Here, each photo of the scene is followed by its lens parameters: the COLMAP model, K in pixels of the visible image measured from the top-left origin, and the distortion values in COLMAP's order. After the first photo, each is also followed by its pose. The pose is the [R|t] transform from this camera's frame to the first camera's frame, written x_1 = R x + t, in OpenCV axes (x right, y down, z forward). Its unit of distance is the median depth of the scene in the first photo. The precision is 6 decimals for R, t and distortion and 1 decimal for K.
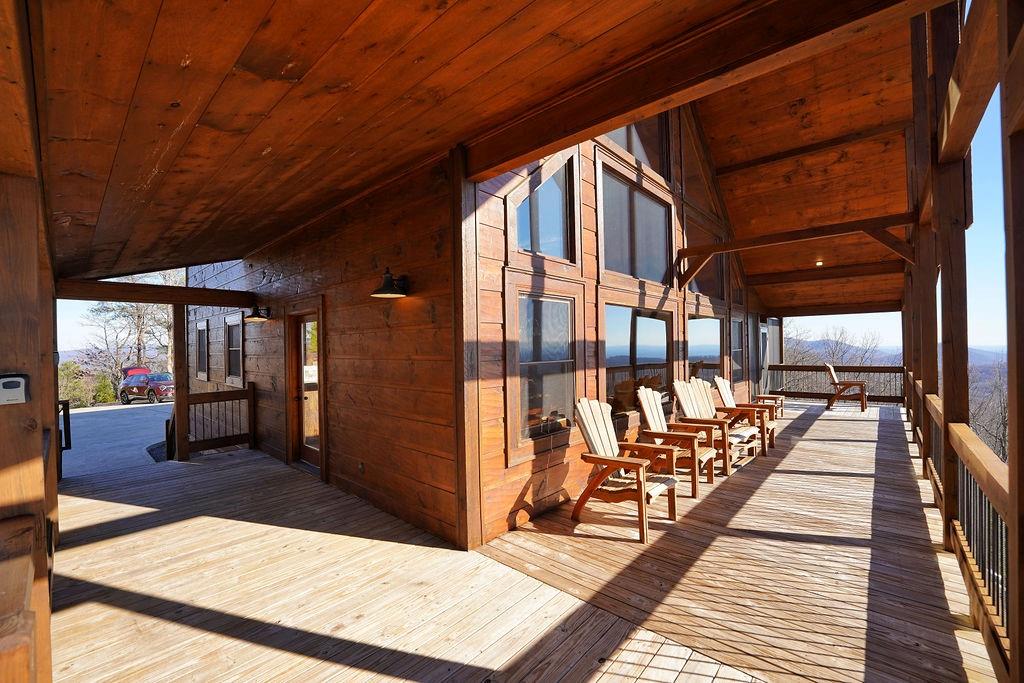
lens RADIAL K [[418.8, 0, 515.1], [0, 418.8, 346.2], [0, 0, 1]] dist [-0.022535, 0.000170]
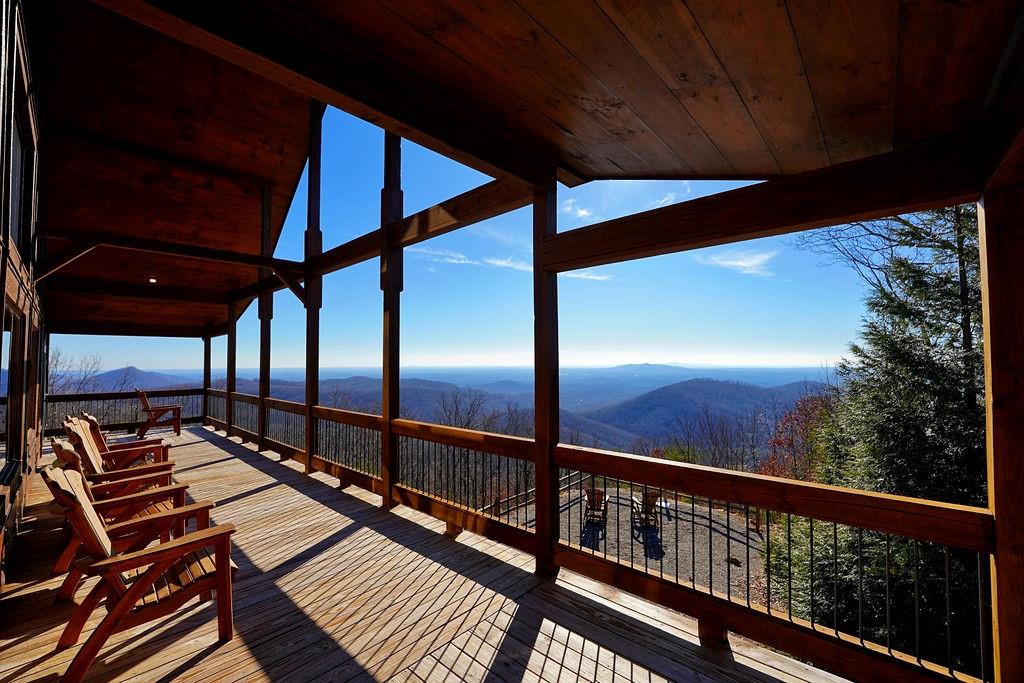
lens RADIAL K [[418.8, 0, 511.9], [0, 418.8, 349.0], [0, 0, 1]] dist [-0.022535, 0.000170]
pose [[0.011937, 0.044586, 0.998934, -0.280844], [0.007850, 0.998970, -0.044682, -0.000329], [-0.999898, 0.008375, 0.011575, 0.323044]]
